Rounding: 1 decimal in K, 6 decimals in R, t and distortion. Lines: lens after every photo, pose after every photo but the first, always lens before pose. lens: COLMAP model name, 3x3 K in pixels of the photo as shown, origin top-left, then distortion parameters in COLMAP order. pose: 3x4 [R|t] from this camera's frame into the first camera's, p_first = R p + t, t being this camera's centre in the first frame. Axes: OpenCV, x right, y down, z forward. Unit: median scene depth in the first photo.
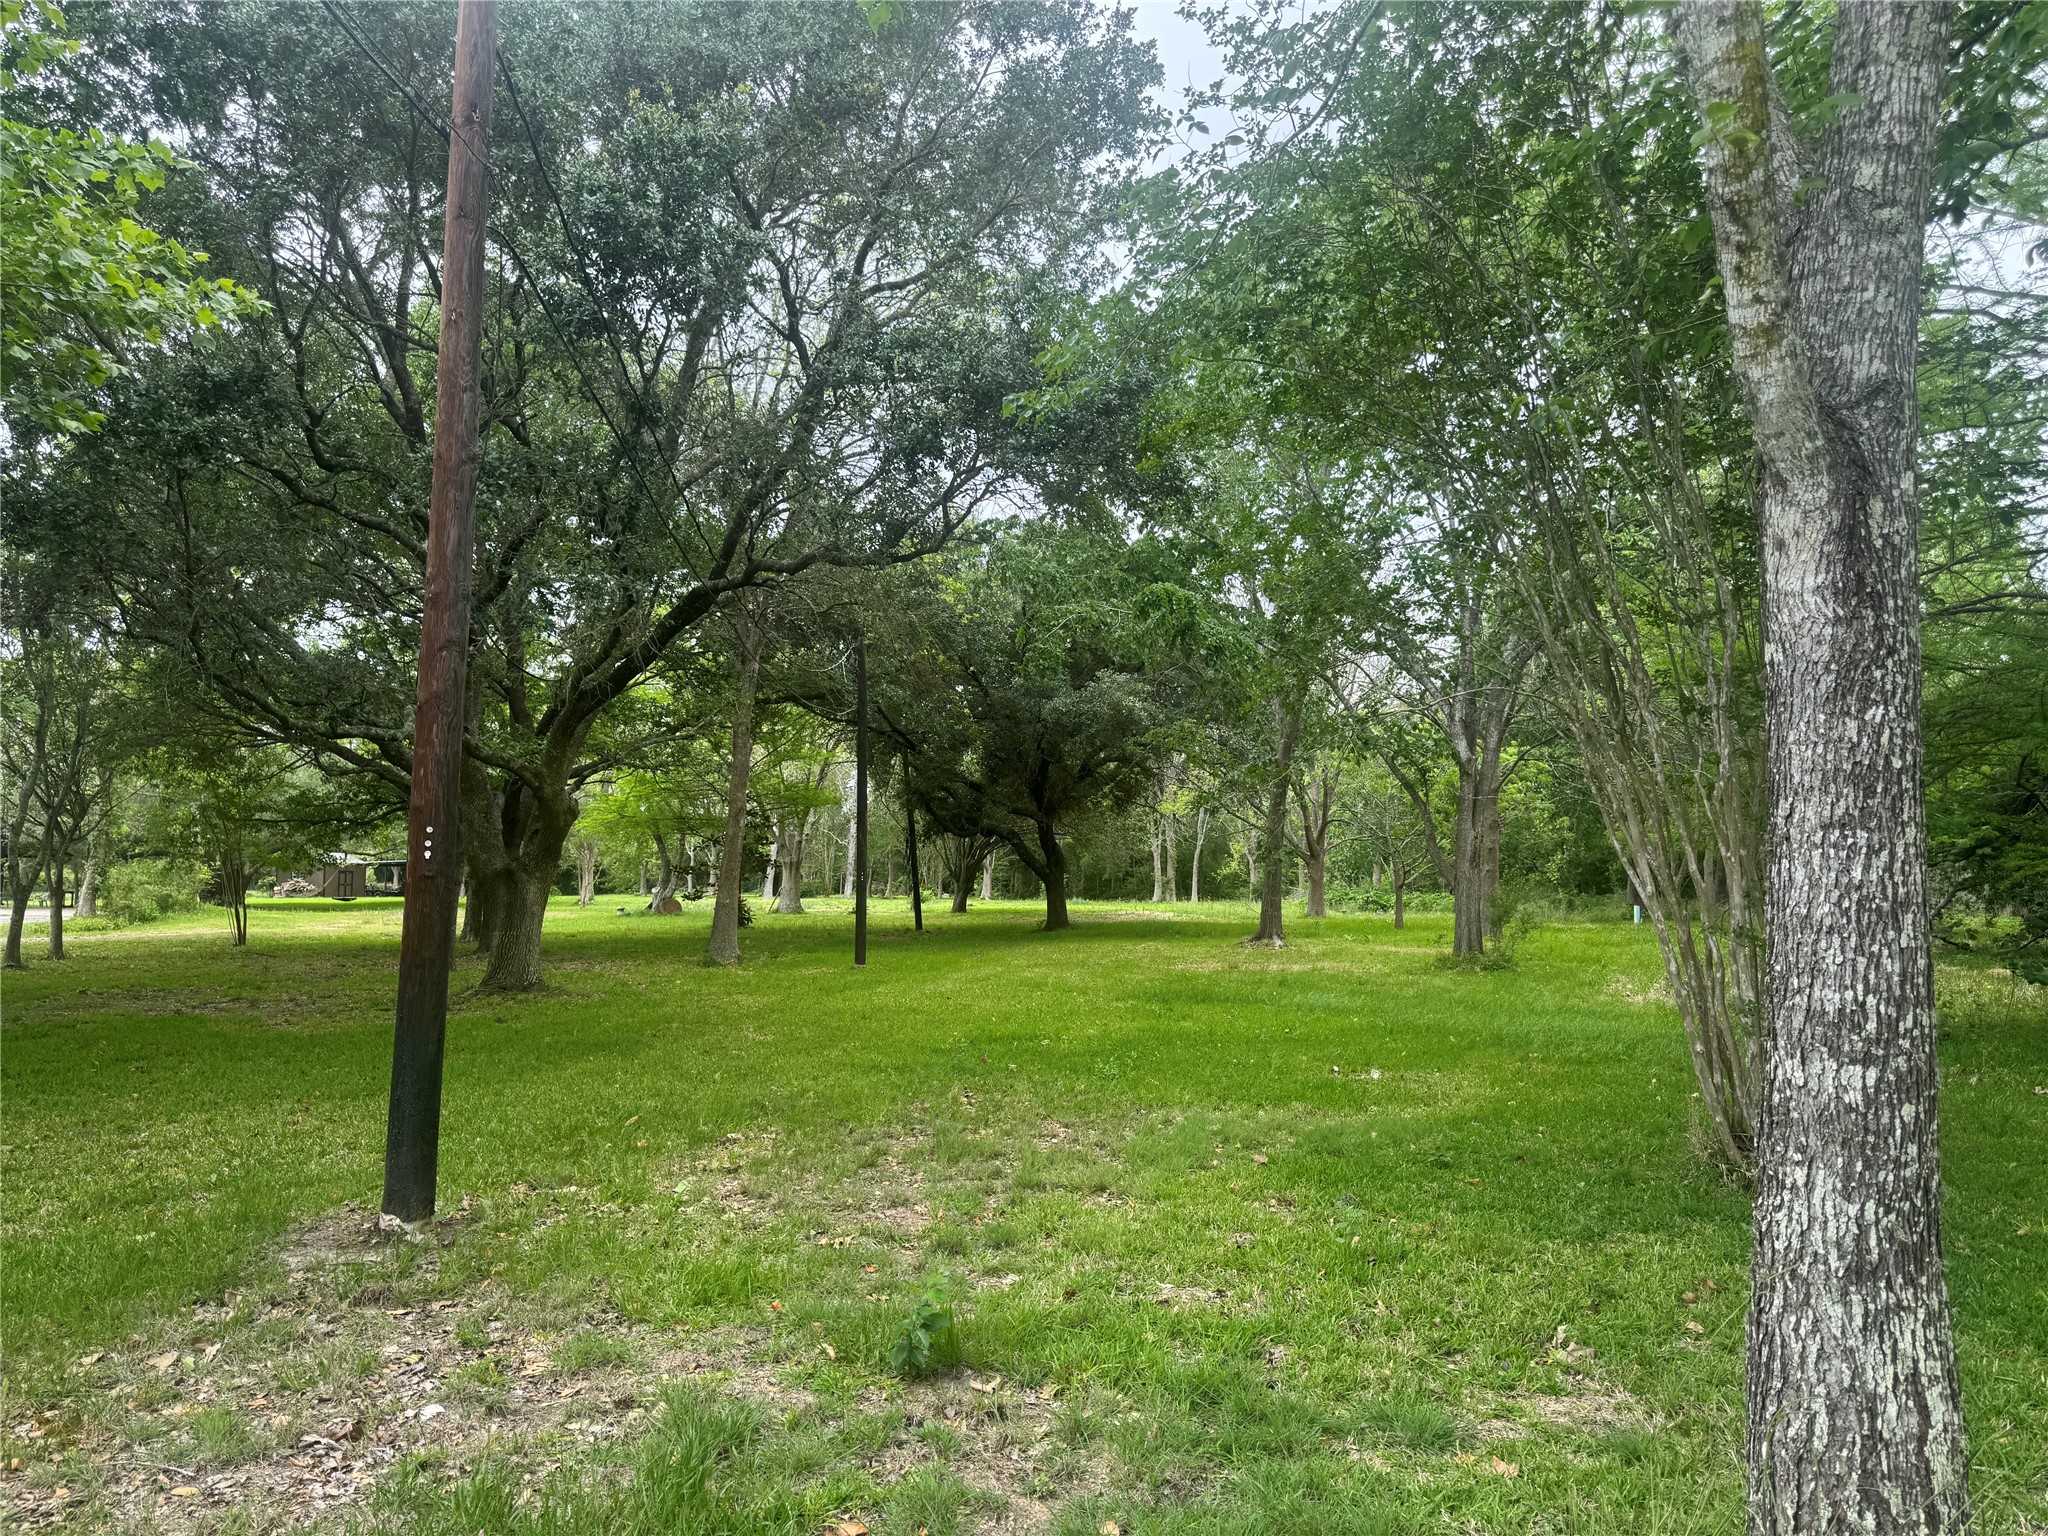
lens RADIAL K [[1422.2, 0, 1021.1], [0, 1422.2, 762.0], [0, 0, 1]] dist [0.069294, -0.000774]
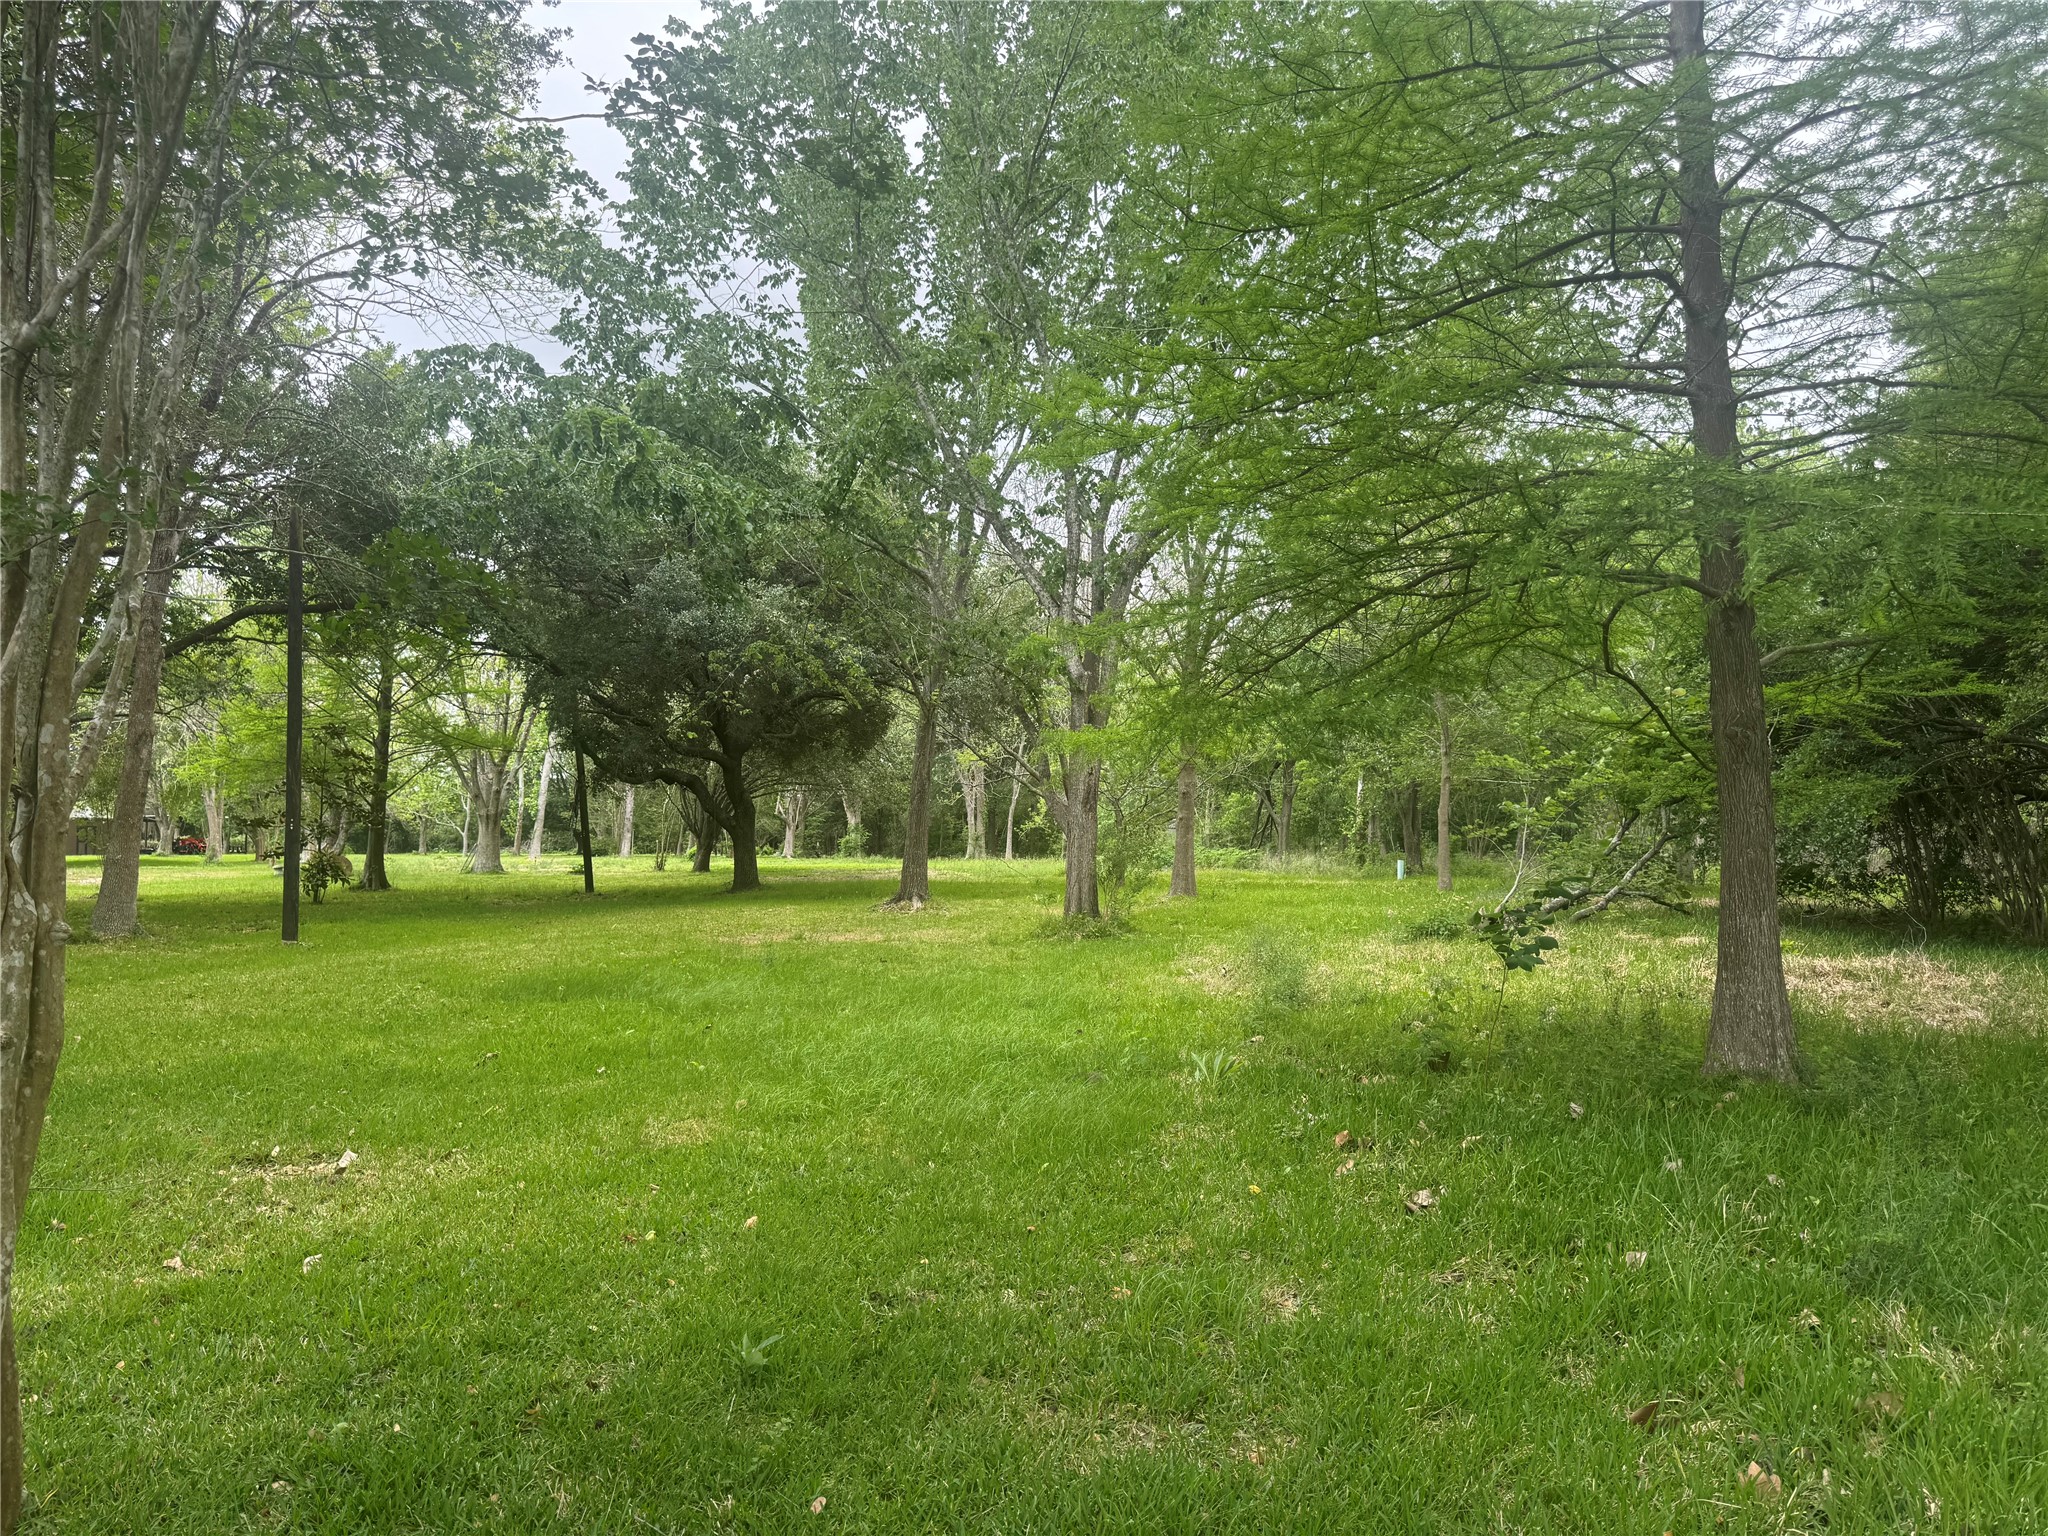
lens RADIAL K [[1422.2, 0, 1019.4], [0, 1422.2, 768.6], [0, 0, 1]] dist [0.069294, -0.000774]
pose [[0.997706, 0.002601, 0.067645, 0.104763], [-0.004867, 0.999431, 0.033363, 0.010830], [-0.067519, -0.033616, 0.997151, 0.097962]]
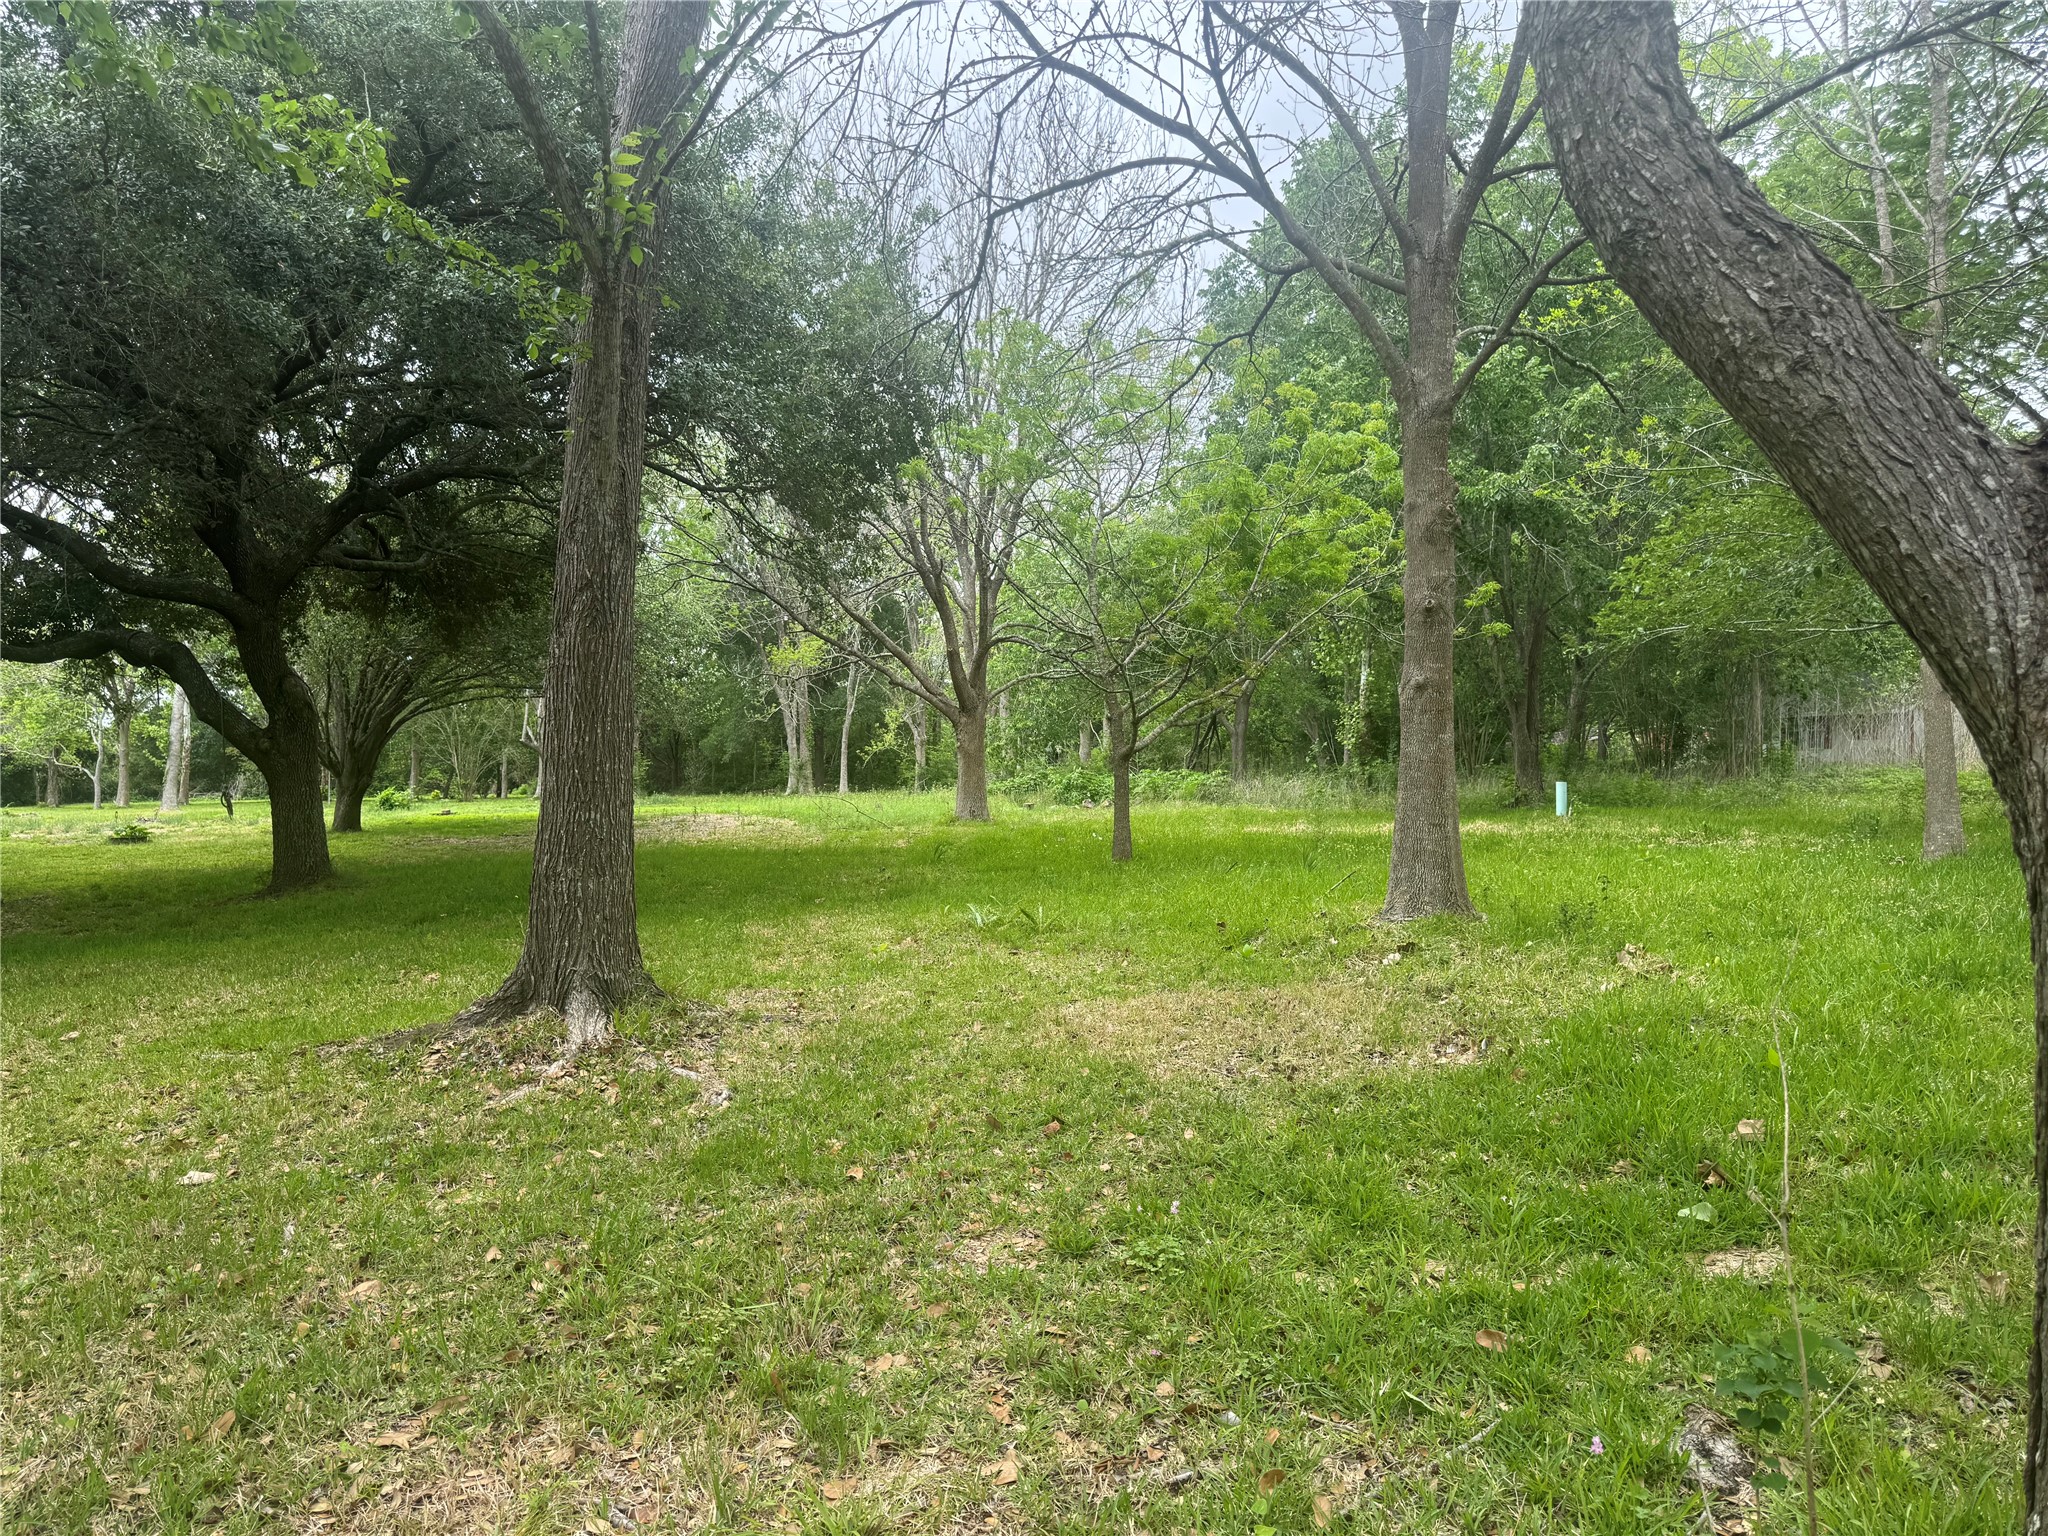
lens RADIAL K [[1422.2, 0, 1027.5], [0, 1422.2, 770.2], [0, 0, 1]] dist [0.069294, -0.000774]
pose [[0.980181, -0.028800, 0.196002, 0.116348], [0.011884, 0.996143, 0.086939, 0.040772], [-0.197749, -0.082887, 0.976742, 0.449250]]
